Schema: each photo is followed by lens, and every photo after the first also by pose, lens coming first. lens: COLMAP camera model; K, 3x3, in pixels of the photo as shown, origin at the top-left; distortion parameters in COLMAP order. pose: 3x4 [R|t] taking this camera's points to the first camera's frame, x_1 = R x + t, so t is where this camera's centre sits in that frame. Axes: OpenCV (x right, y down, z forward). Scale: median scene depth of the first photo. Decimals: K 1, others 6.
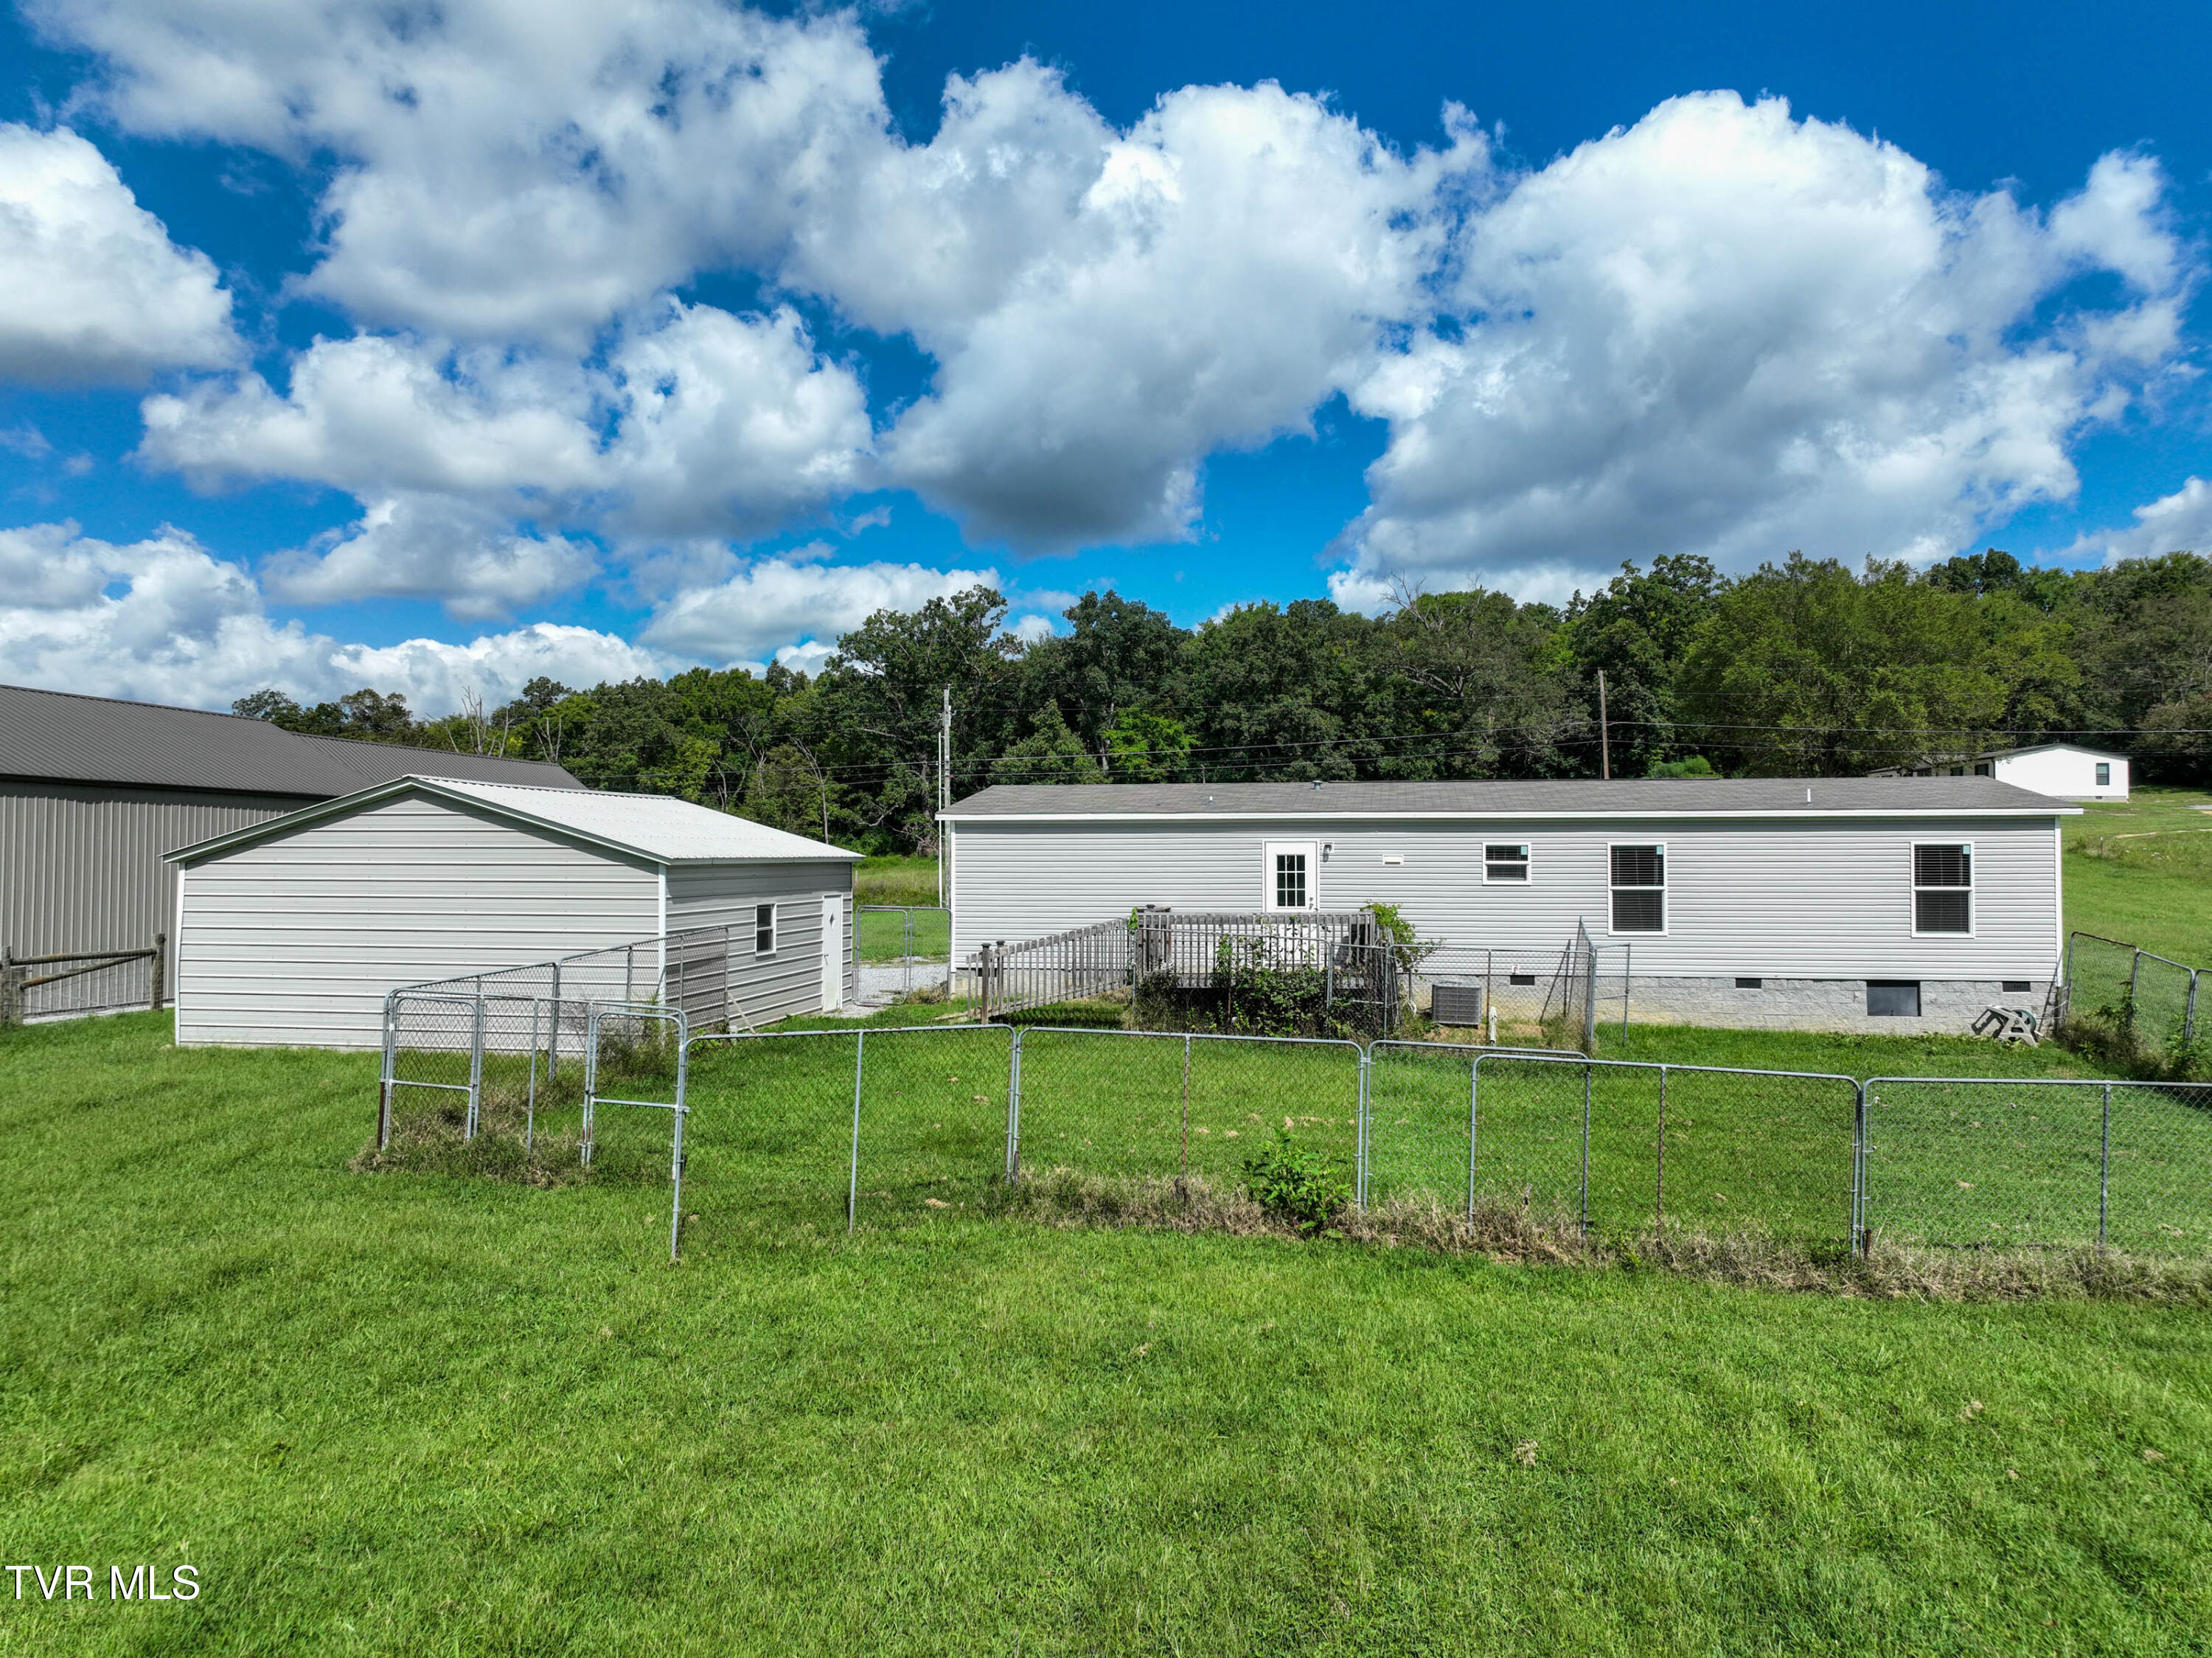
lens RADIAL K [[1567.4, 0, 1110.9], [0, 1567.4, 820.6], [0, 0, 1]] dist [0.010560, -0.003288]
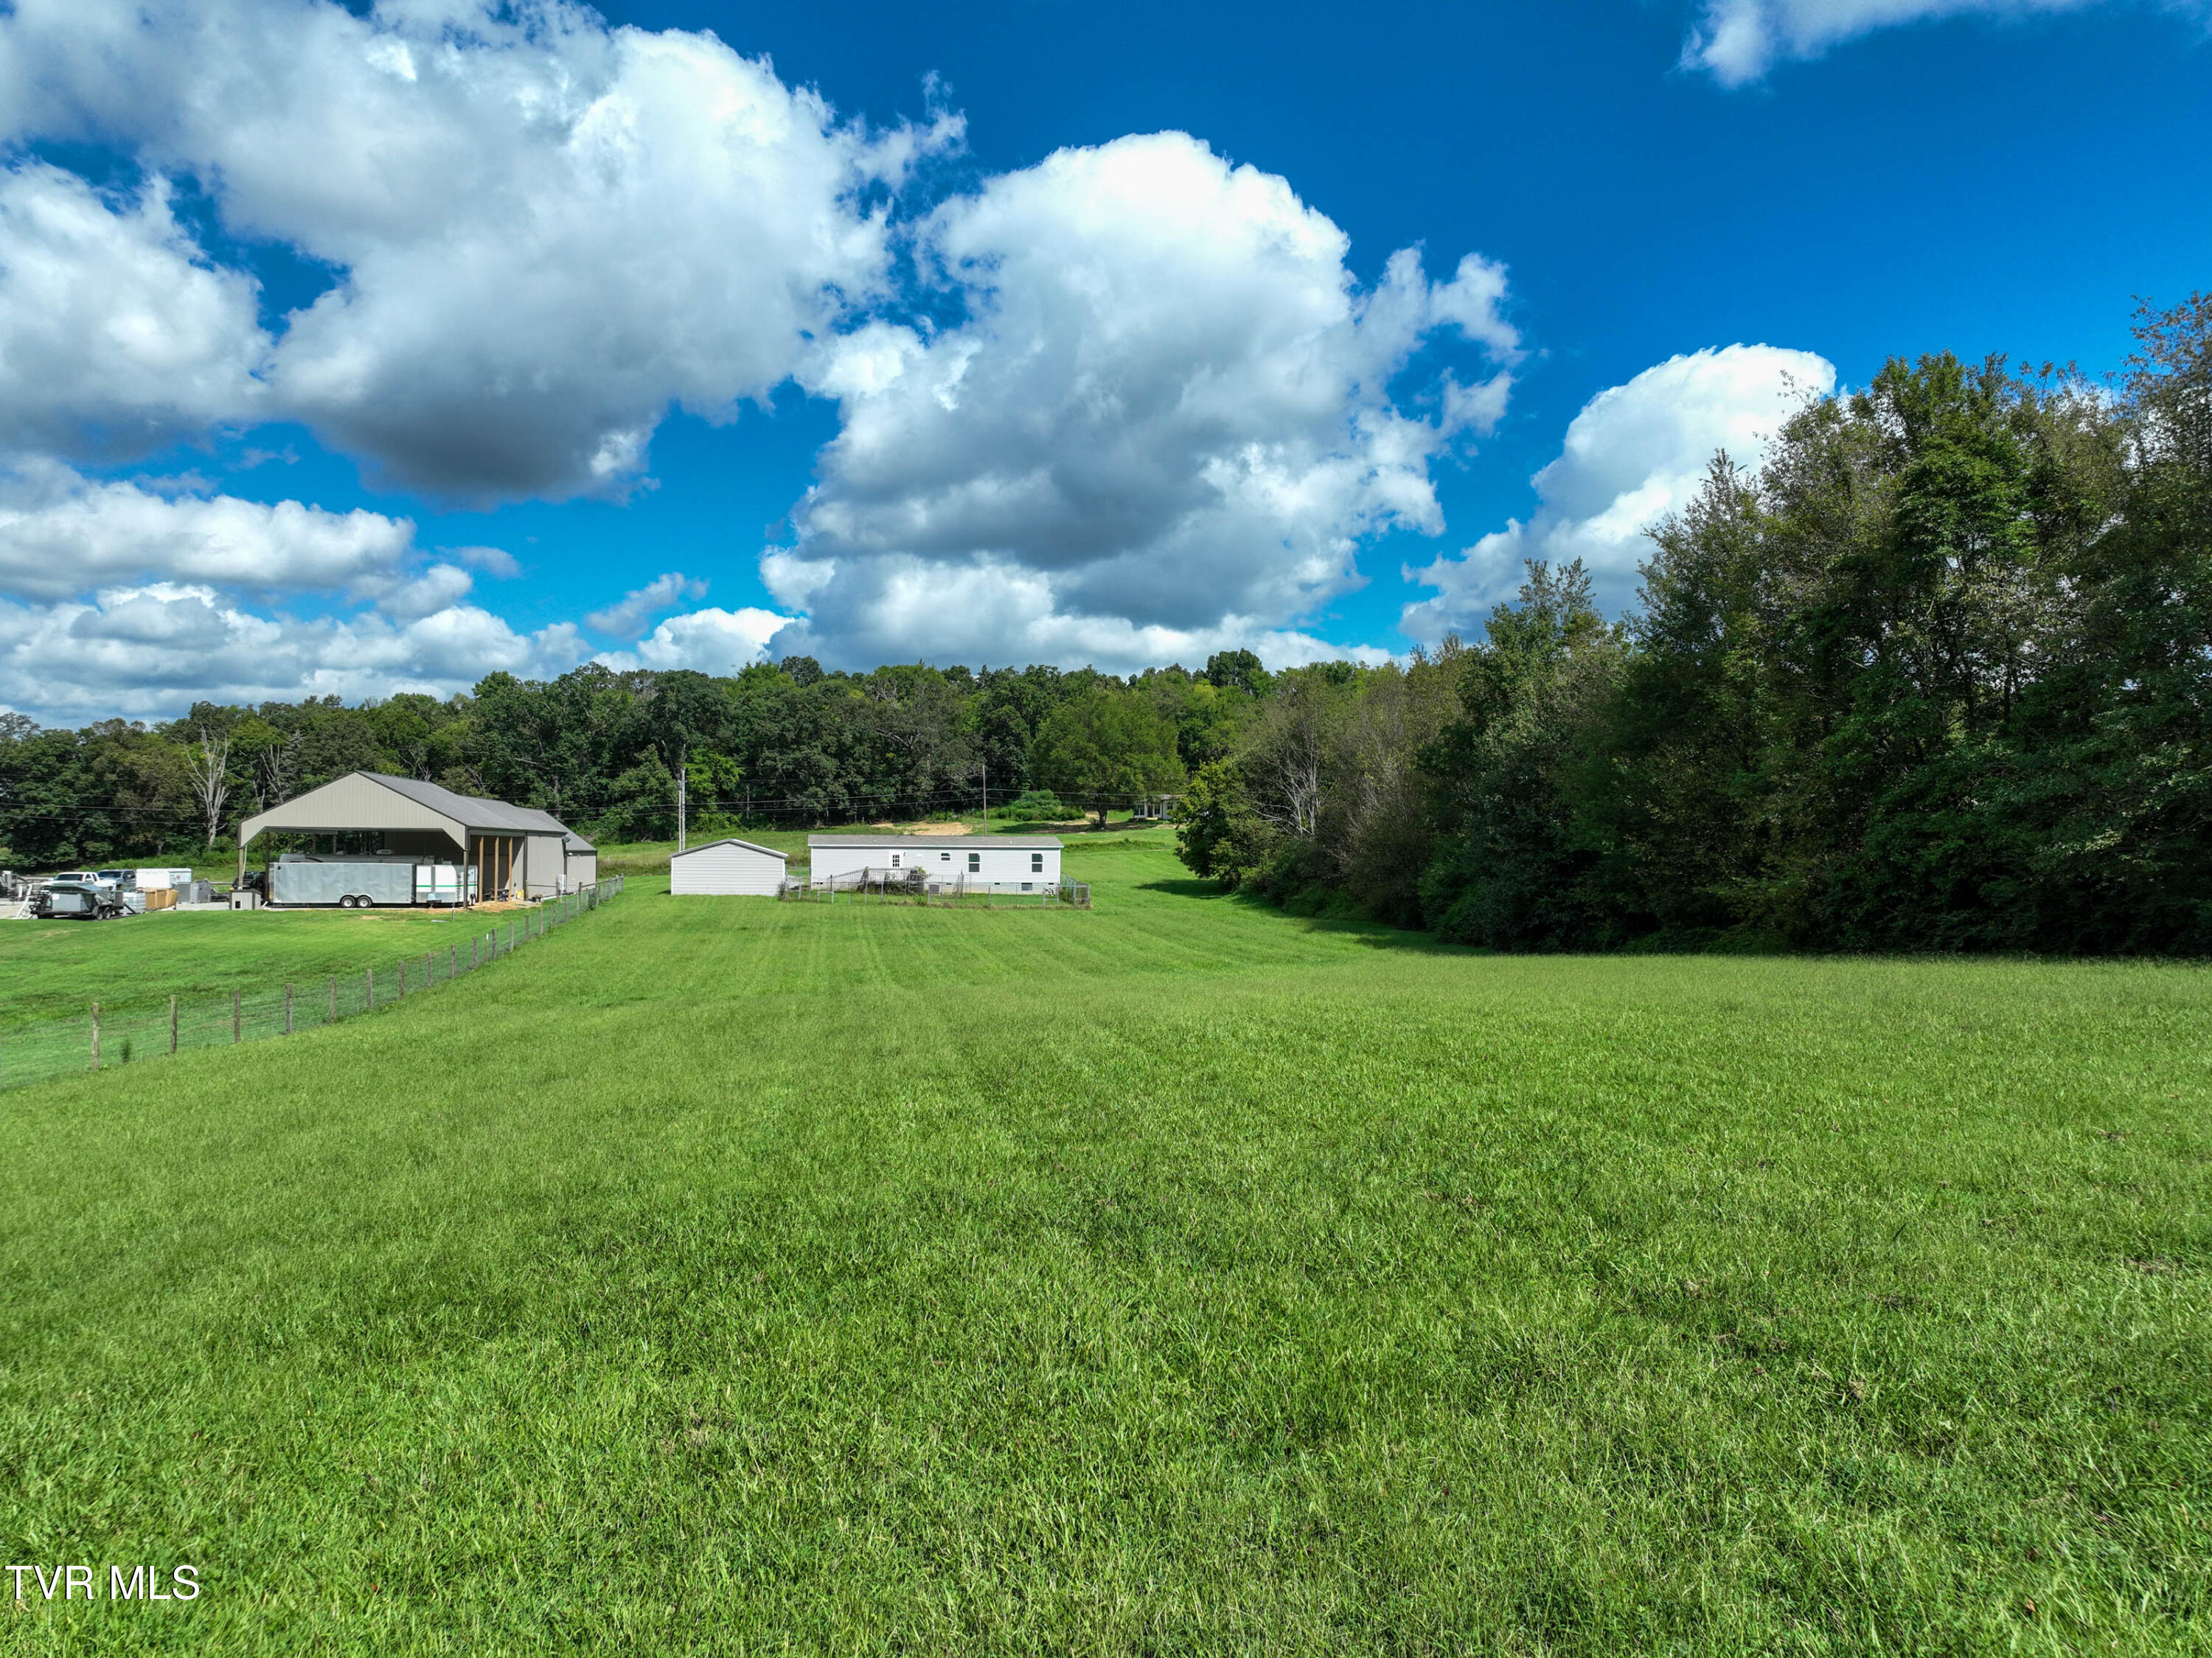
lens RADIAL K [[1567.4, 0, 1110.9], [0, 1567.4, 820.6], [0, 0, 1]] dist [0.010560, -0.003288]
pose [[0.934785, 0.011758, 0.355019, -0.166843], [-0.015893, 0.999836, 0.008733, -0.022973], [-0.354858, -0.013806, 0.934818, -0.623090]]
